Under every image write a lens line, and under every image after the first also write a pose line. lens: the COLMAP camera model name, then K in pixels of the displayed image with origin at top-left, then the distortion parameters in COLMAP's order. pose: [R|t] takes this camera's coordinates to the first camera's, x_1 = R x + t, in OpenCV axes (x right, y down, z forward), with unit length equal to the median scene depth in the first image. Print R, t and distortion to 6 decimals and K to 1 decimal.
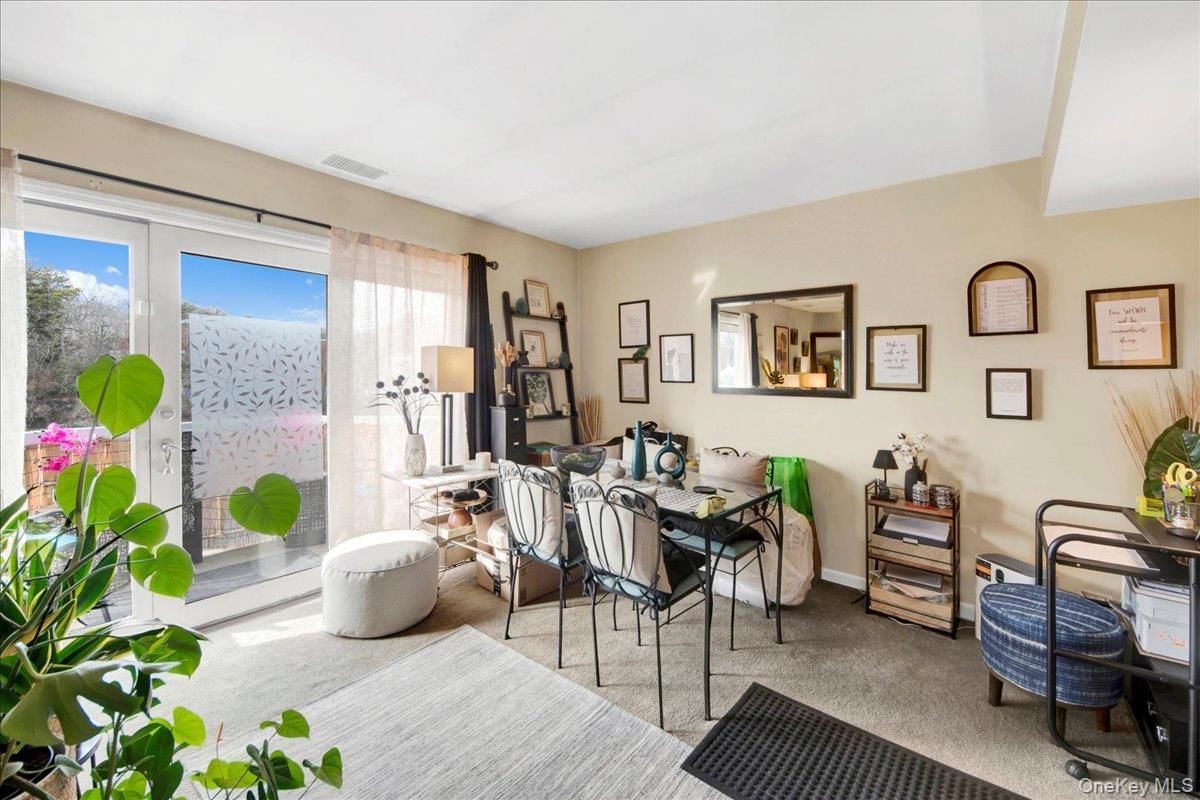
lens RADIAL K [[496.6, 0, 596.1], [0, 496.6, 346.2], [0, 0, 1]] dist [0.001155, -0.000102]
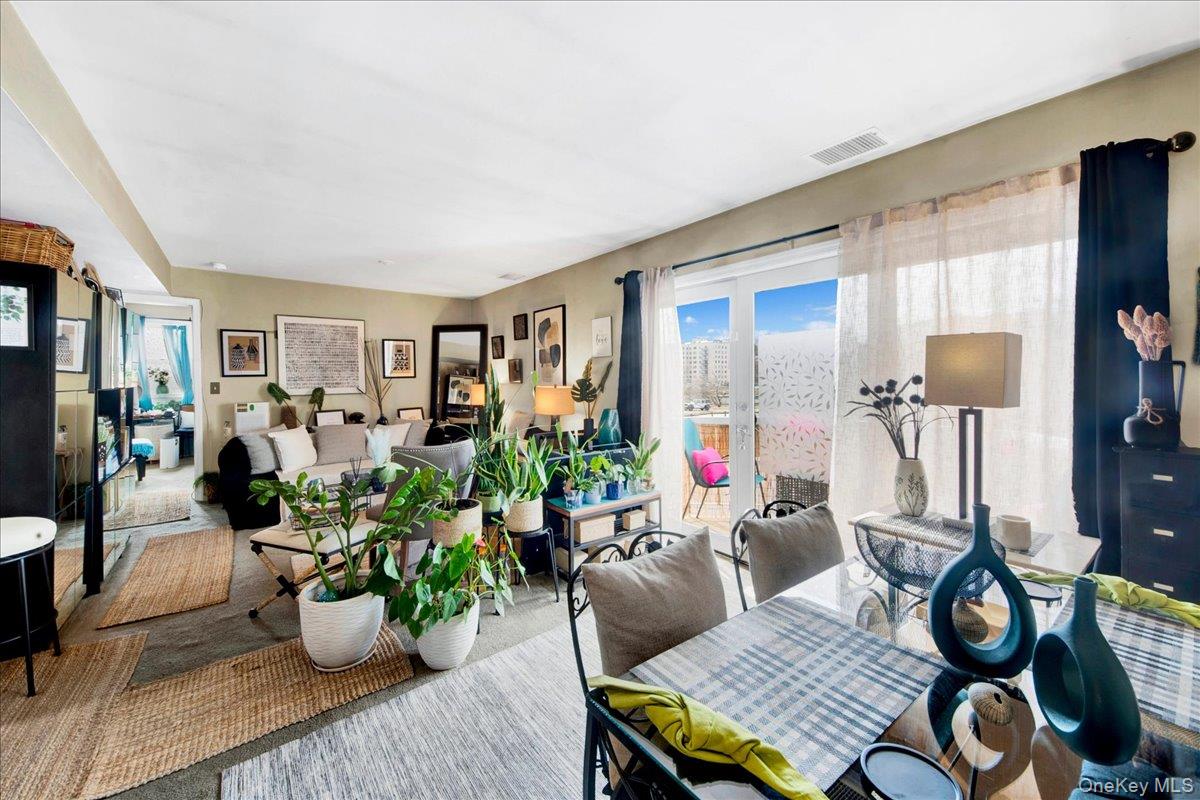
lens RADIAL K [[482.2, 0, 598.5], [0, 482.2, 387.2], [0, 0, 1]] dist [0.000586, -0.000012]
pose [[-0.236220, 0.013602, -0.971604, 0.478697], [0.064660, 0.997906, -0.001750, 0.041943], [0.969546, -0.063237, -0.236605, 0.752655]]
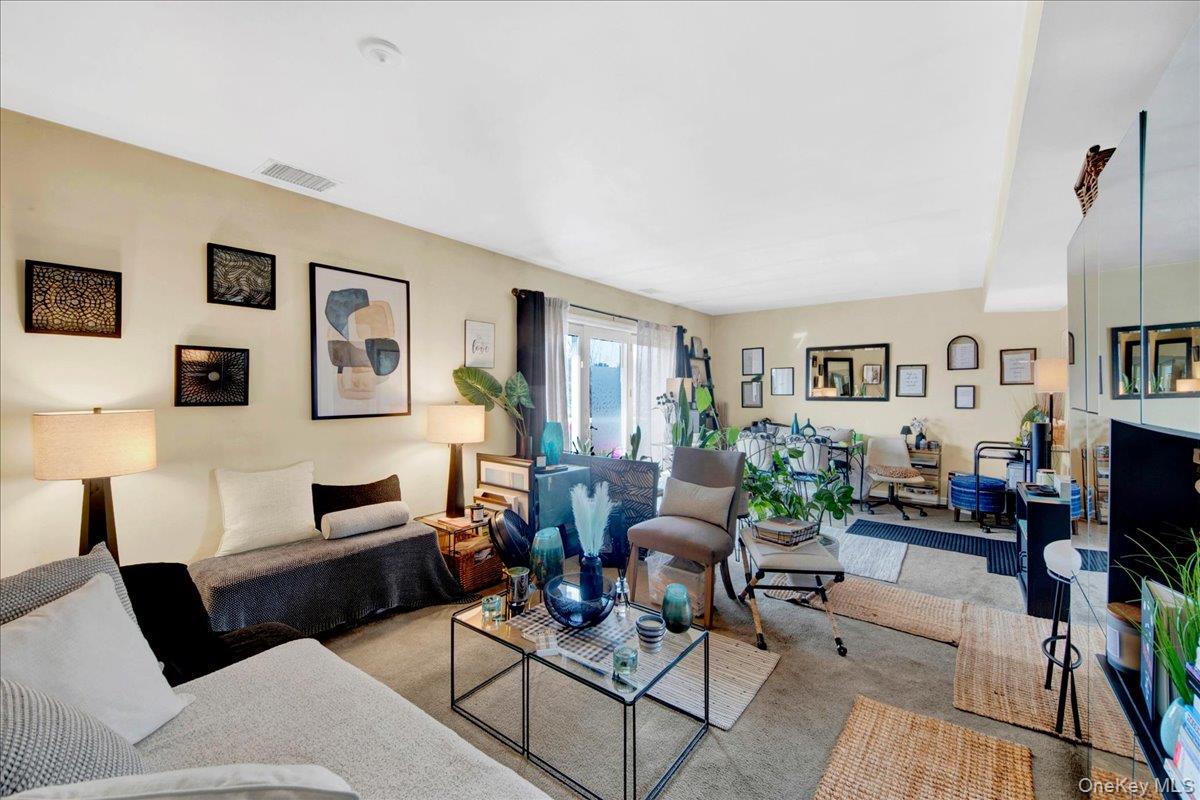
lens RADIAL K [[482.2, 0, 598.5], [0, 482.2, 387.2], [0, 0, 1]] dist [0.000586, -0.000012]
pose [[0.999179, -0.015411, 0.037468, -0.774634], [0.013606, 0.998757, 0.047956, -0.064126], [-0.038160, -0.047407, 0.998146, -0.951160]]
